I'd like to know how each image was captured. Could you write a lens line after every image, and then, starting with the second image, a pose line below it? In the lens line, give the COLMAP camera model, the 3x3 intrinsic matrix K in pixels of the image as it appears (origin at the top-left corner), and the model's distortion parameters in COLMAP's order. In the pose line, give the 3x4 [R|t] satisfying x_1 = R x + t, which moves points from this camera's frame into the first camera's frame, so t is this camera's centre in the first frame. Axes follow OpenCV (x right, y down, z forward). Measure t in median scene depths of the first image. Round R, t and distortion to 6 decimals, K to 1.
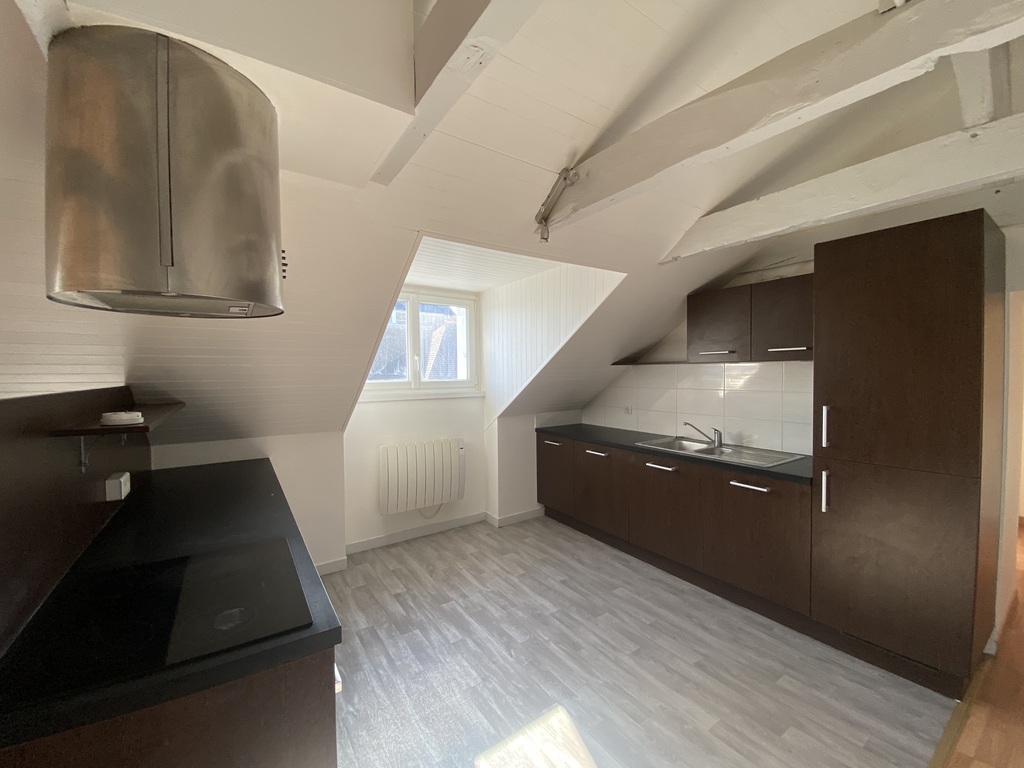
lens RADIAL K [[421.6, 0, 512.3], [0, 421.6, 385.3], [0, 0, 1]] dist [0.013607, -0.000907]
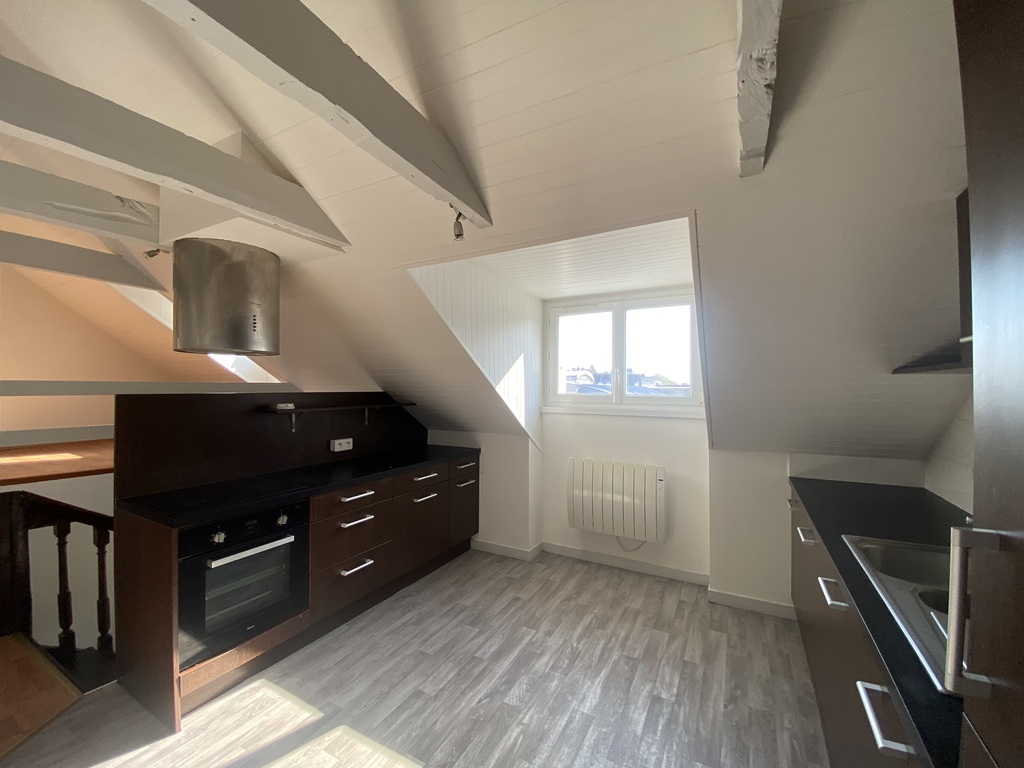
lens RADIAL K [[421.6, 0, 507.0], [0, 421.6, 385.7], [0, 0, 1]] dist [0.013607, -0.000907]
pose [[0.443083, 0.008717, -0.896438, 0.563280], [-0.036405, 0.999303, -0.008276, -0.017223], [0.895741, 0.036302, 0.443091, 0.430475]]
